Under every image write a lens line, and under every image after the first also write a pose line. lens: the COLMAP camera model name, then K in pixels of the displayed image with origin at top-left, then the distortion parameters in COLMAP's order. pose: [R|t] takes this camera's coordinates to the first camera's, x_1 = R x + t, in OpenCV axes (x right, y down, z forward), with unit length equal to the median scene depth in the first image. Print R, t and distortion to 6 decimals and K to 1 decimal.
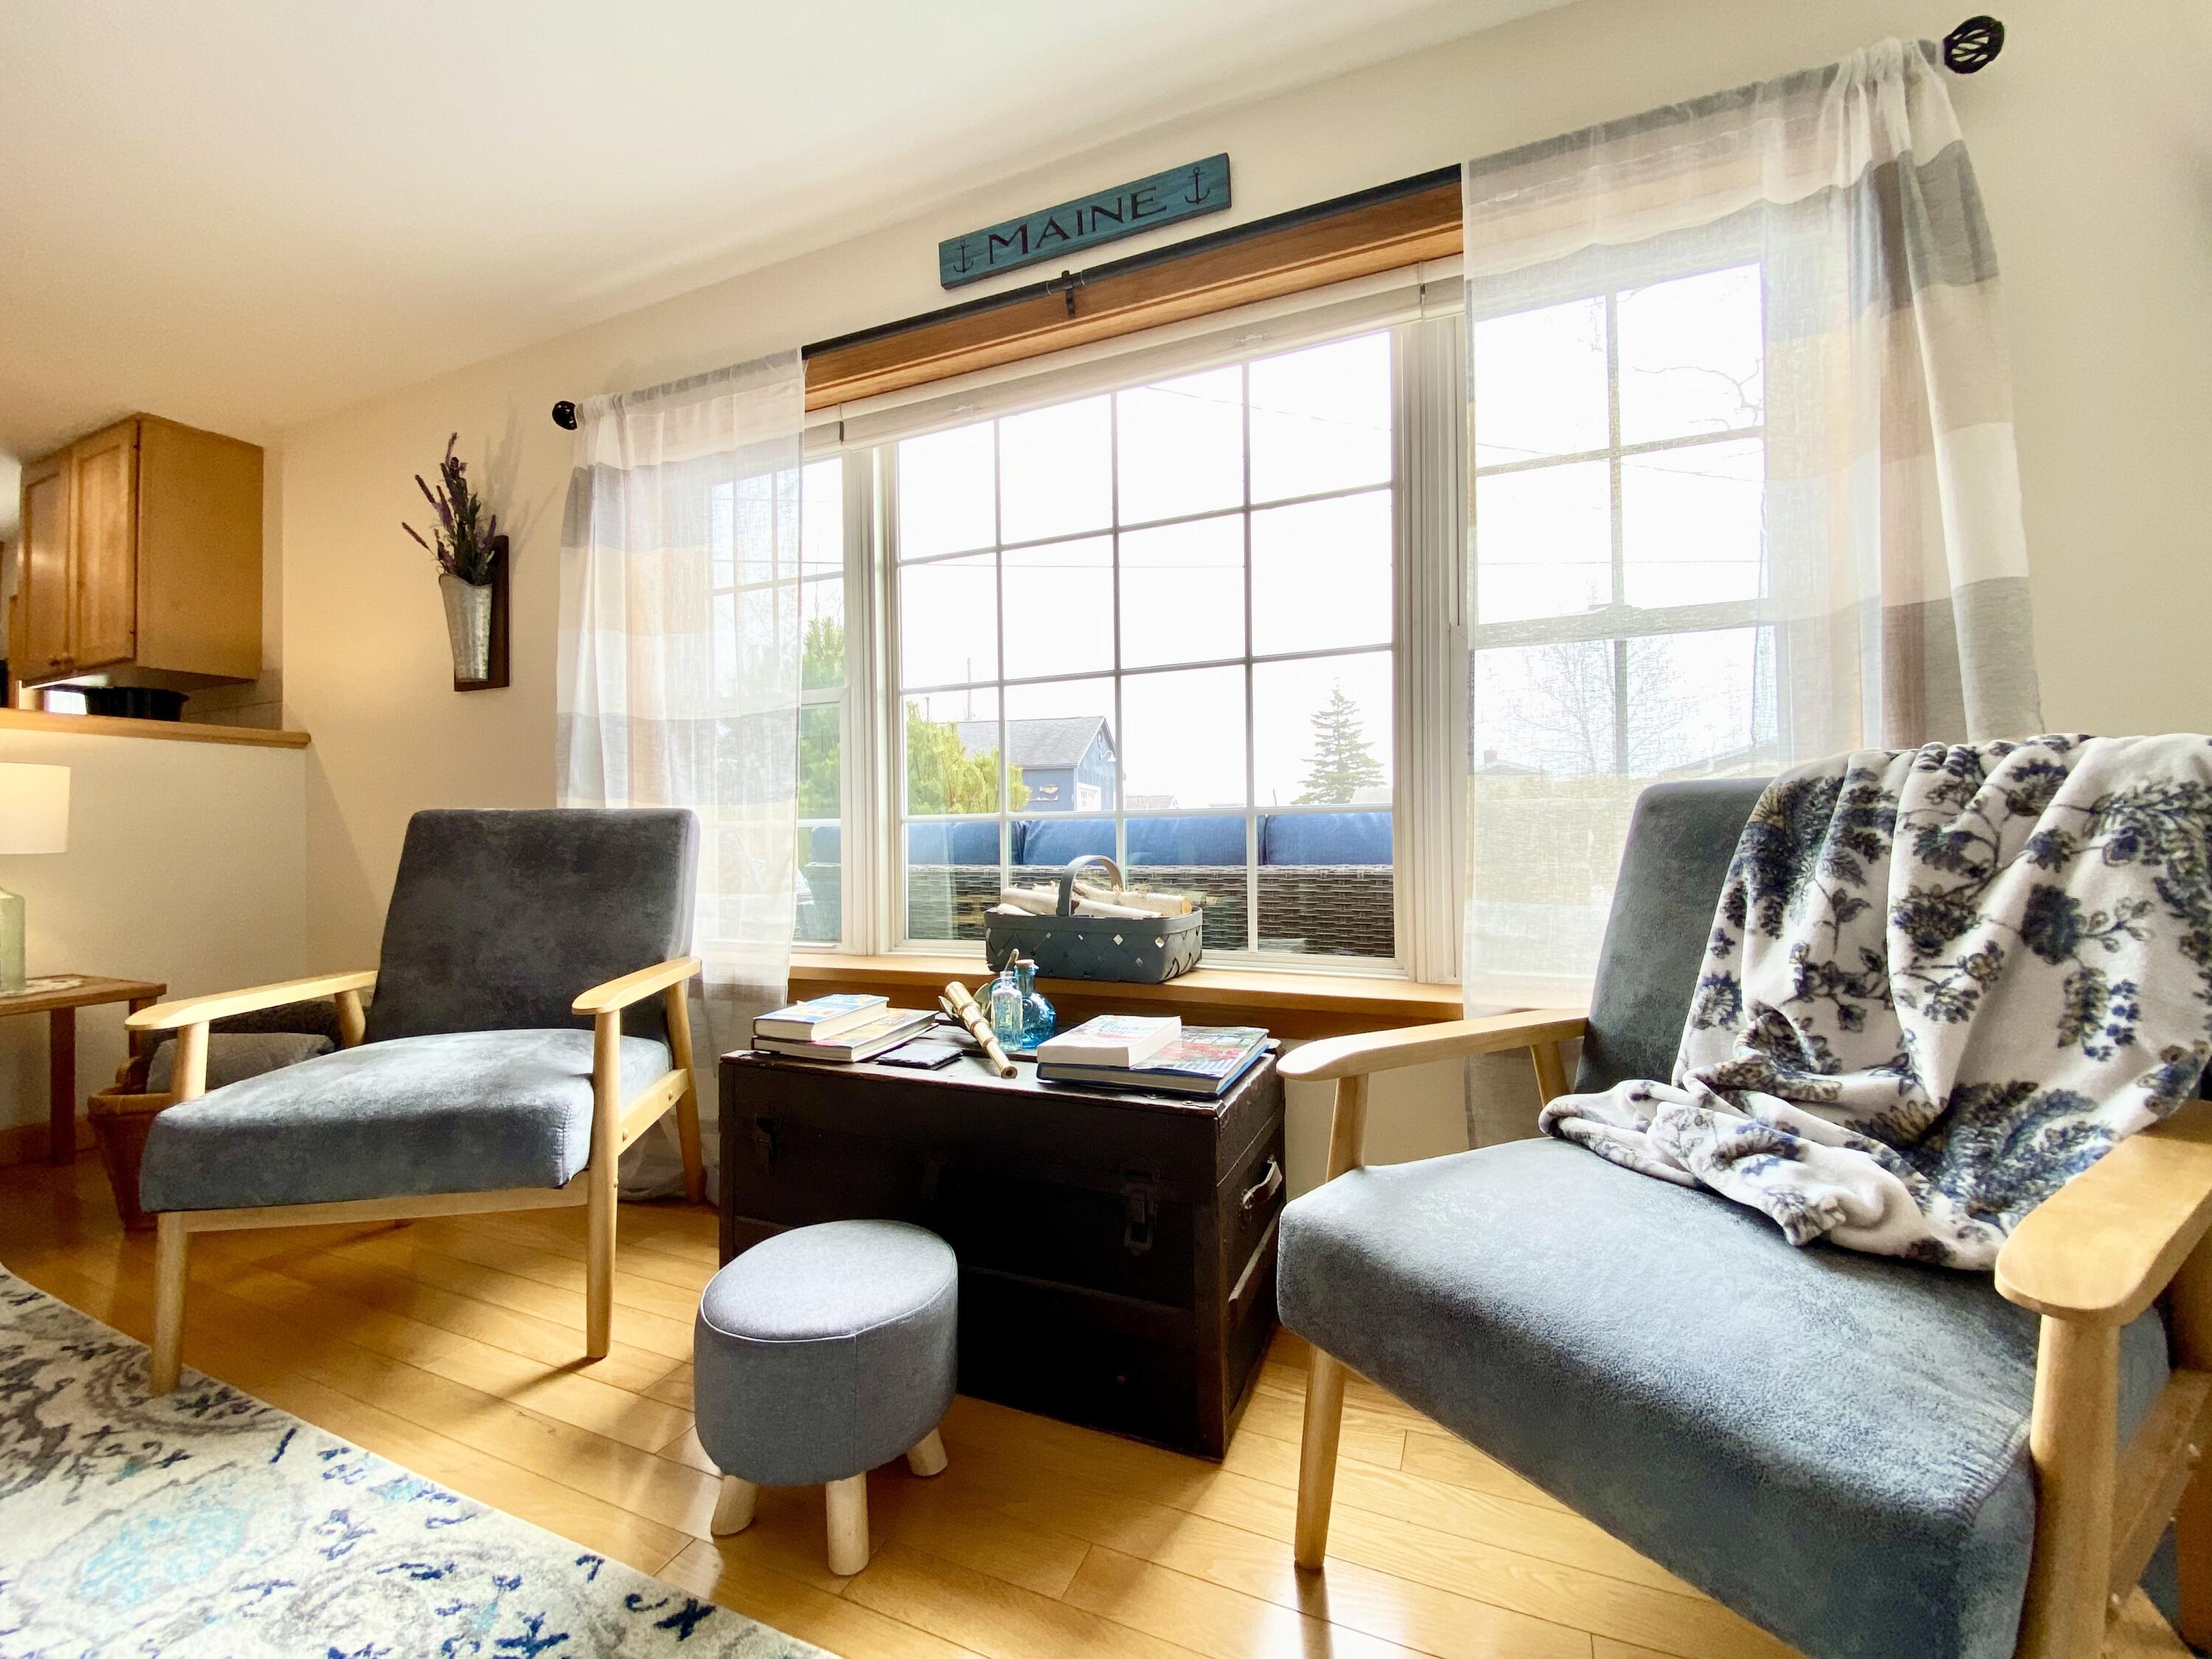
lens RADIAL K [[894.3, 0, 1114.3], [0, 894.3, 819.7], [0, 0, 1]] dist [0.007368, -0.013994]
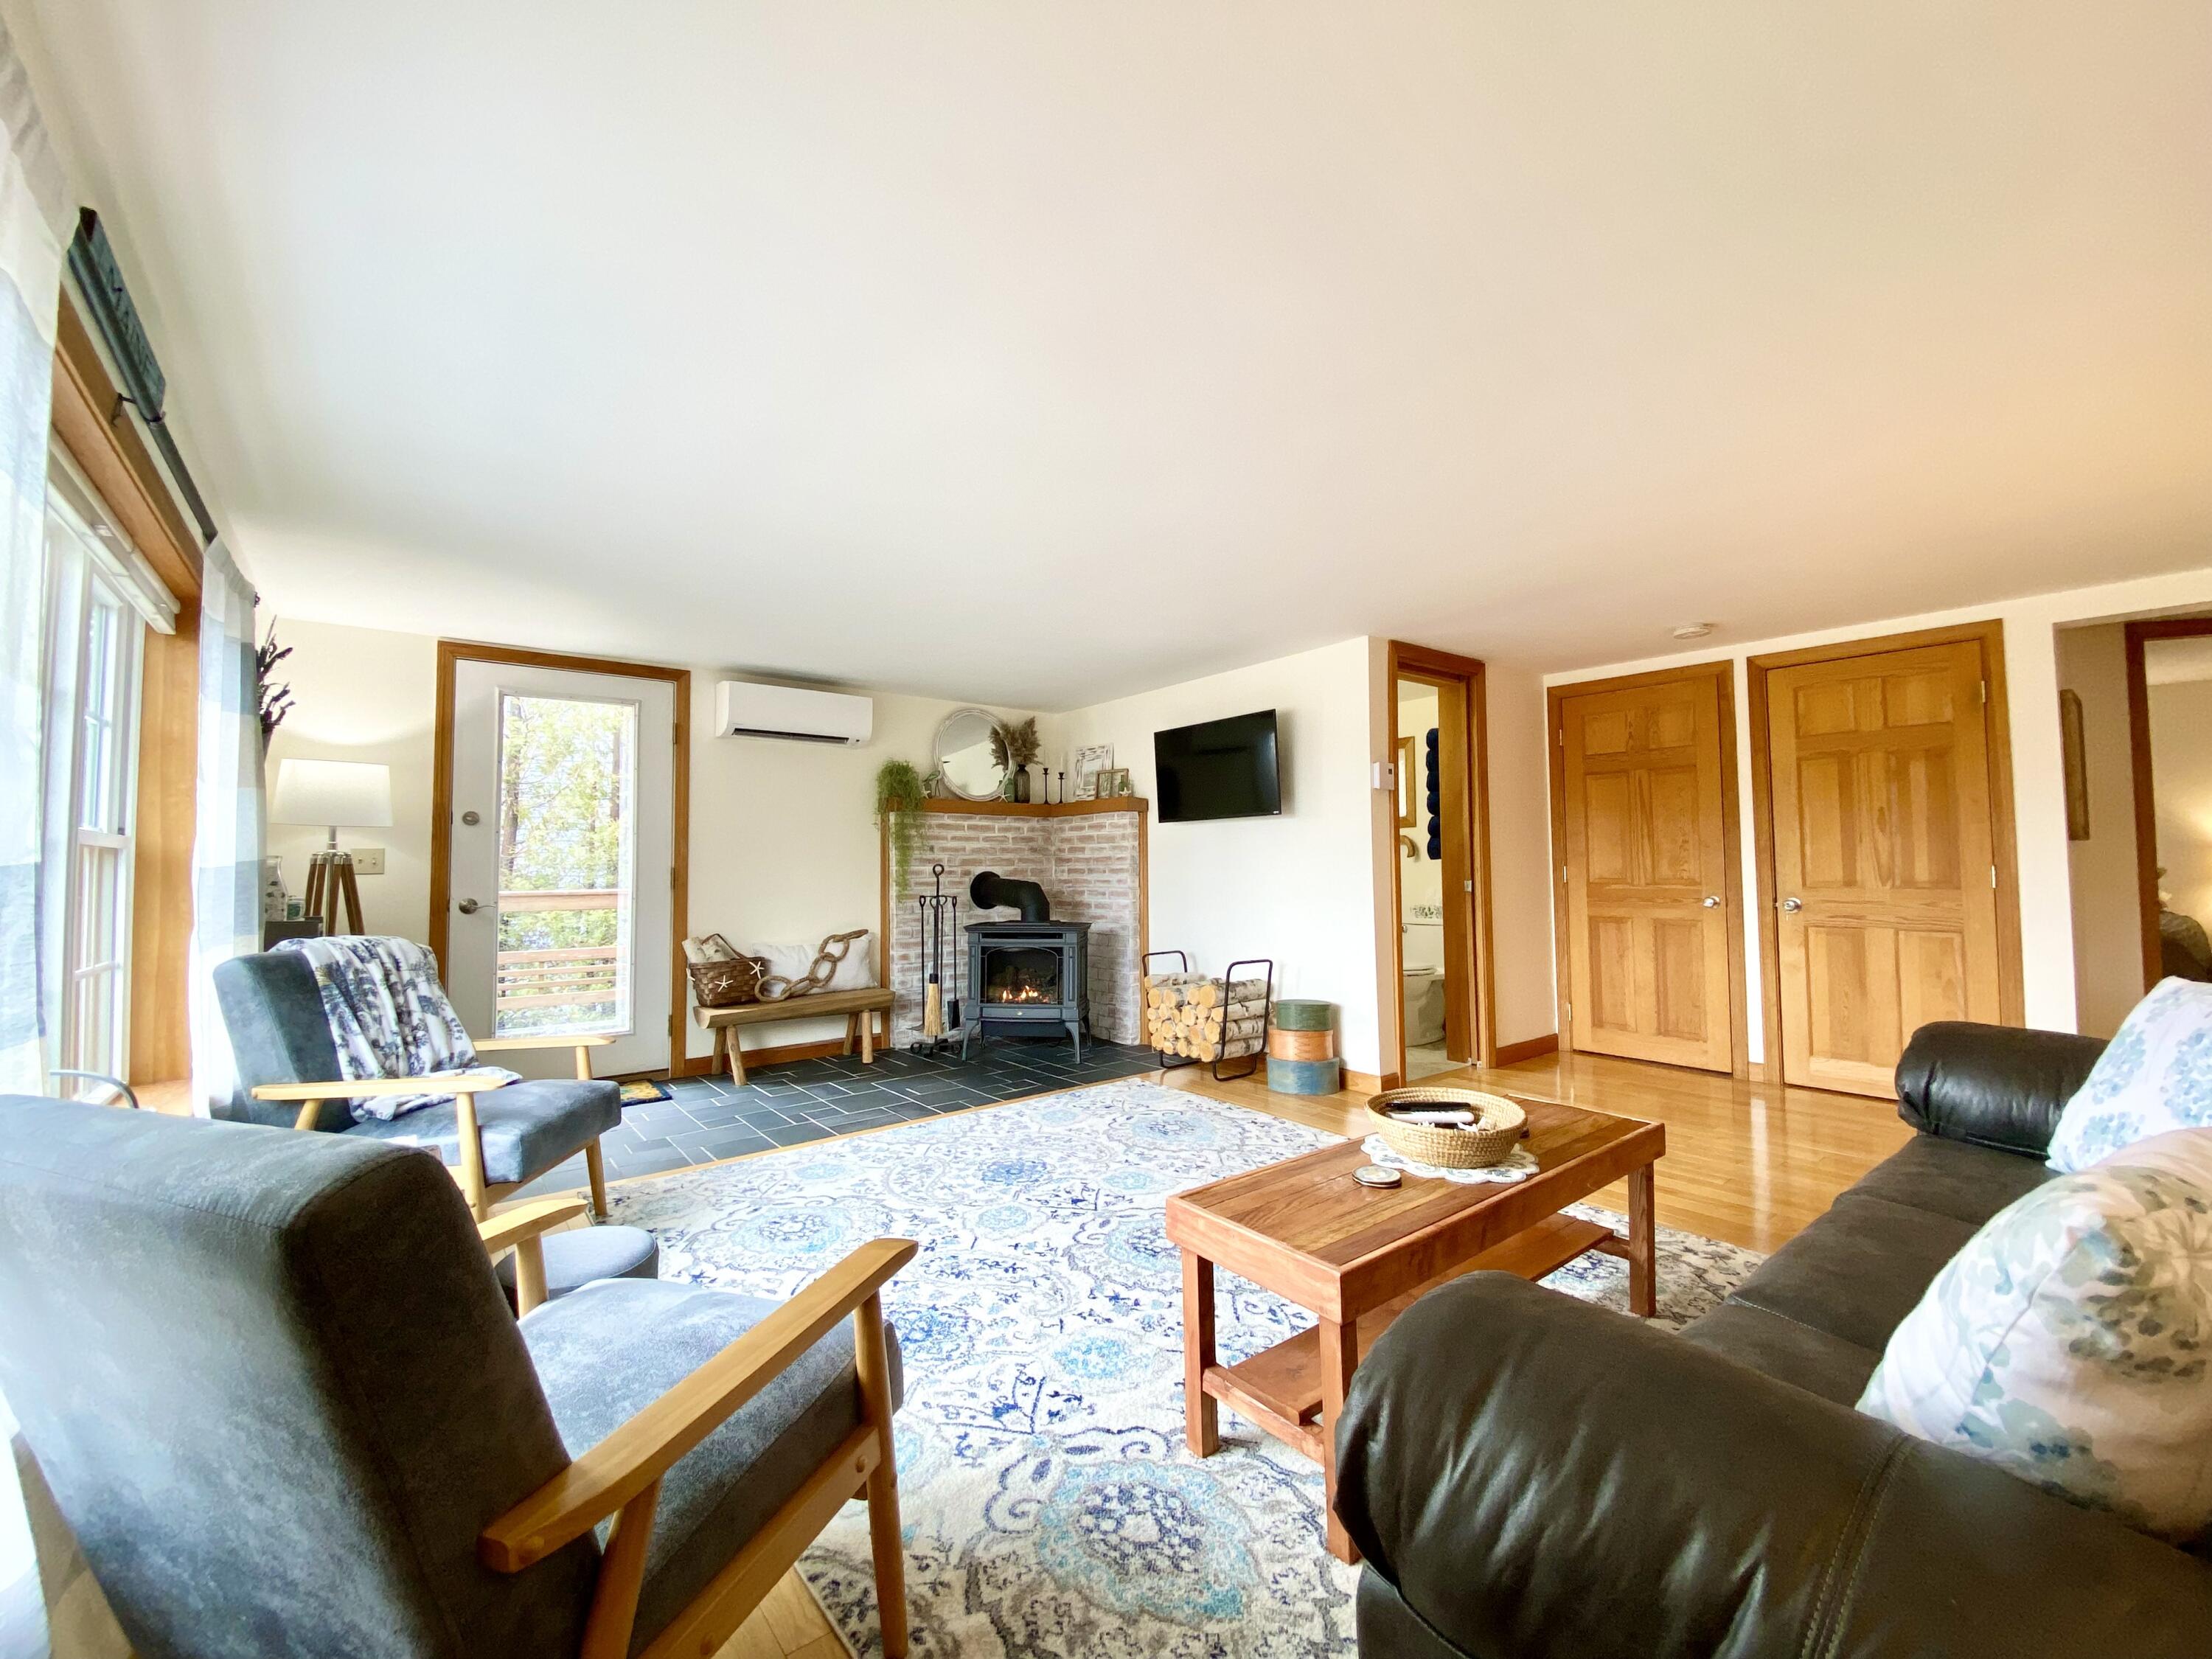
lens RADIAL K [[894.3, 0, 1121.5], [0, 894.3, 816.2], [0, 0, 1]] dist [0.007368, -0.013994]
pose [[-0.881529, 0.046783, 0.469806, -1.344997], [0.013140, 0.997124, -0.074637, -0.125124], [-0.471946, -0.059622, -0.879609, 1.334189]]
